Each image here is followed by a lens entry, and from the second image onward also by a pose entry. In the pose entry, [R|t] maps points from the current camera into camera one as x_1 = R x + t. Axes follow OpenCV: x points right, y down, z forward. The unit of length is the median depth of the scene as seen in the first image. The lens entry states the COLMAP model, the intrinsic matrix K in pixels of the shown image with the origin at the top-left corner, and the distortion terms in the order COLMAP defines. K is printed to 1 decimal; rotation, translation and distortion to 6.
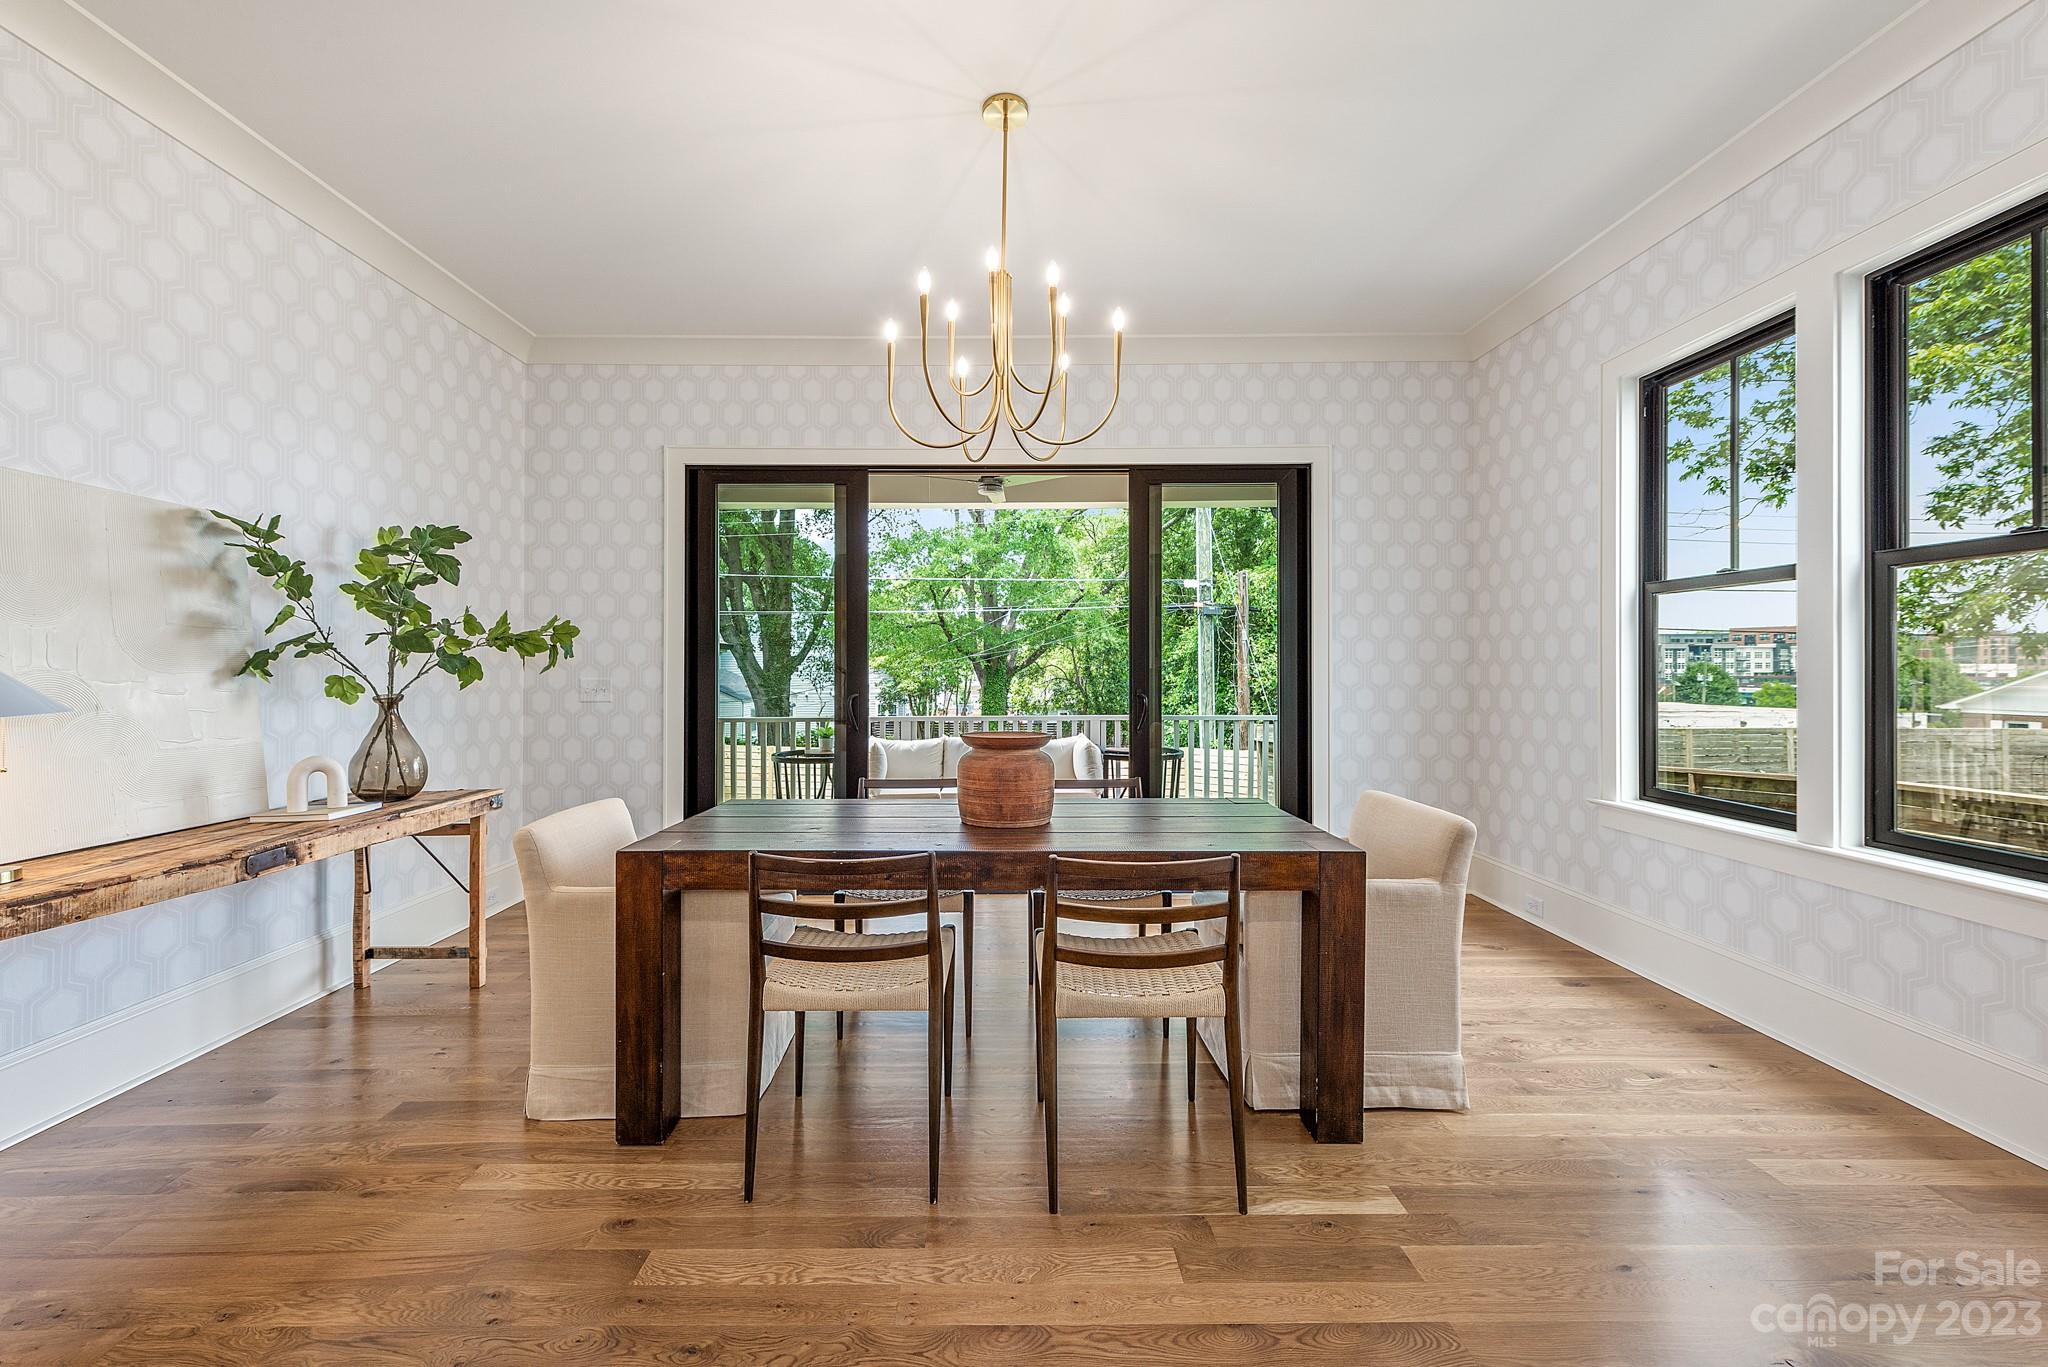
lens RADIAL K [[803.0, 0, 1014.1], [0, 803.0, 677.8], [0, 0, 1]] dist [0.008478, -0.001439]
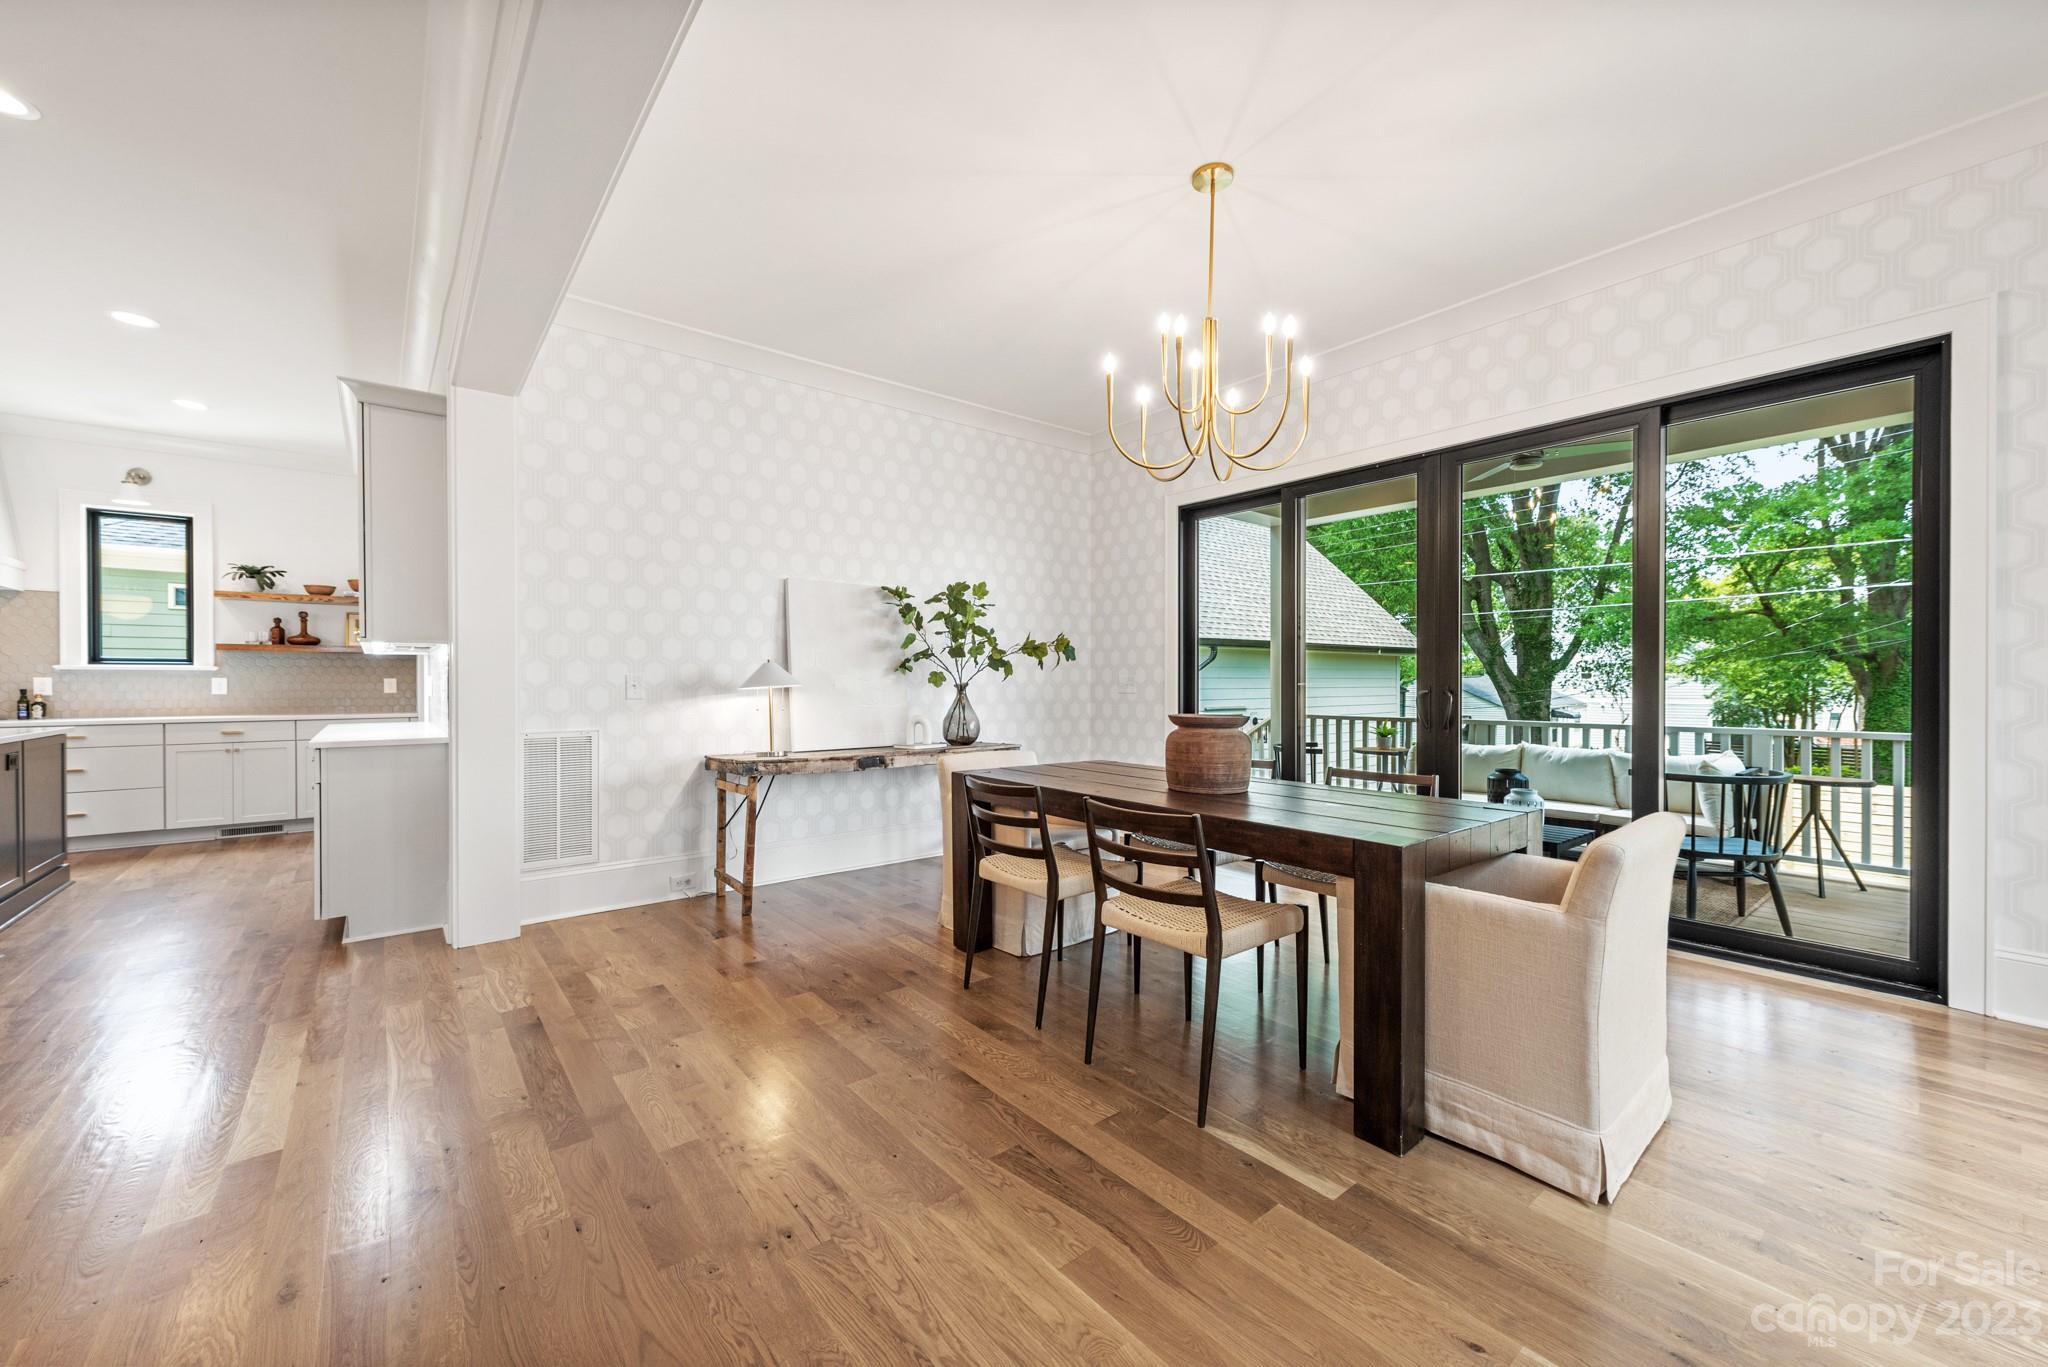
lens RADIAL K [[803.0, 0, 1031.4], [0, 803.0, 687.3], [0, 0, 1]] dist [0.008478, -0.001439]
pose [[0.628394, 0.007405, -0.777860, 0.616071], [-0.005553, 0.999972, 0.005033, 0.019470], [0.777875, 0.001156, 0.628418, 0.053679]]
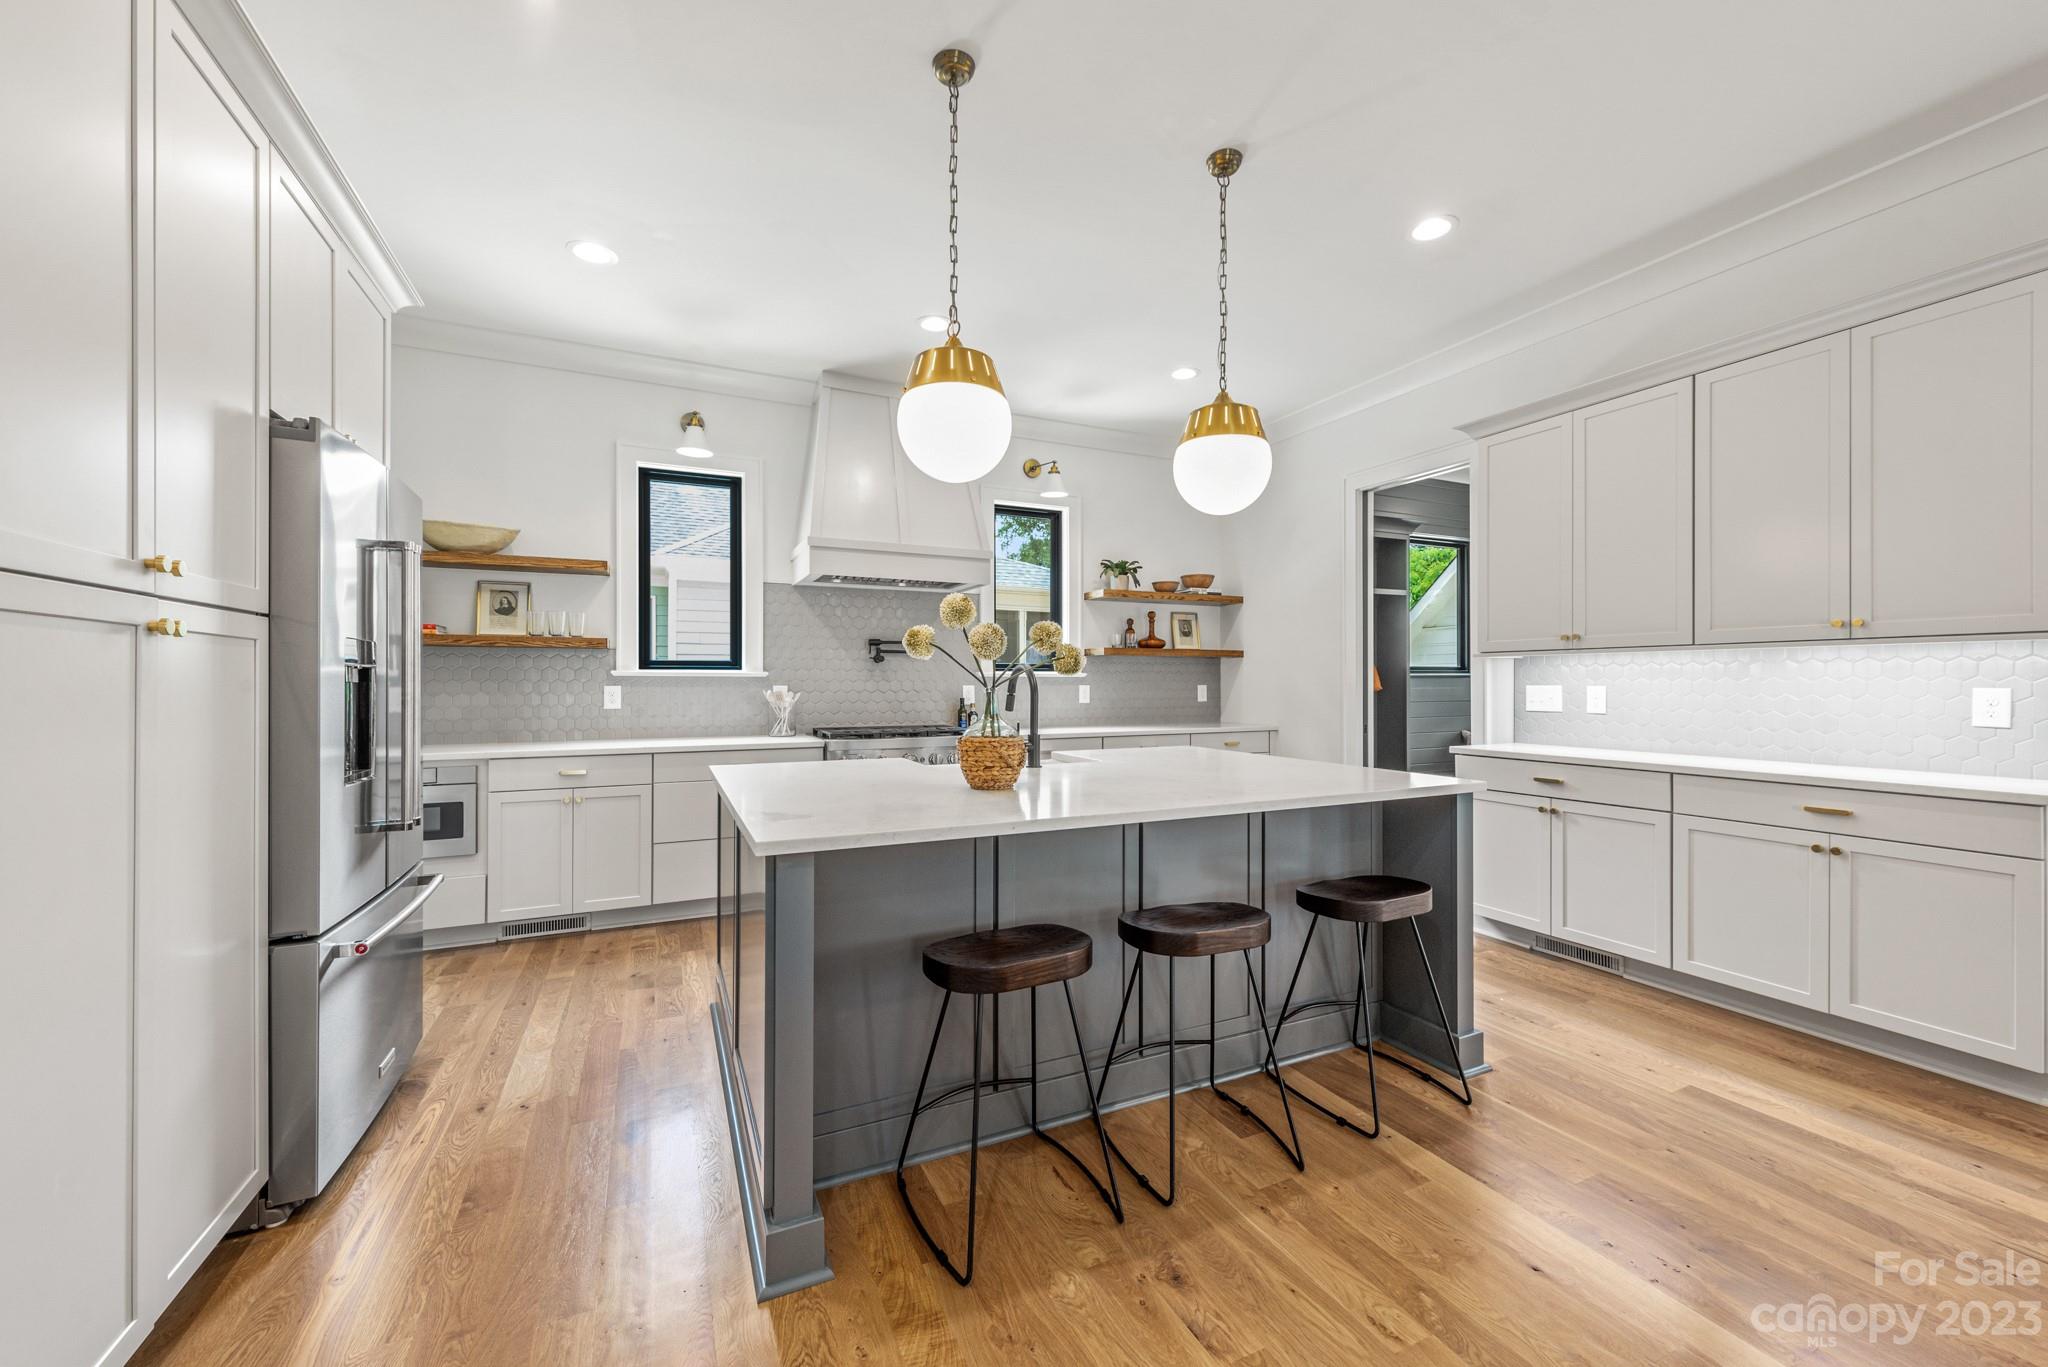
lens RADIAL K [[803.0, 0, 1031.1], [0, 803.0, 677.7], [0, 0, 1]] dist [0.008478, -0.001439]
pose [[0.419264, -0.001995, -0.907862, -0.651298], [-0.006143, 0.999968, -0.005034, 0.010559], [0.907843, 0.007687, 0.419239, -1.168287]]
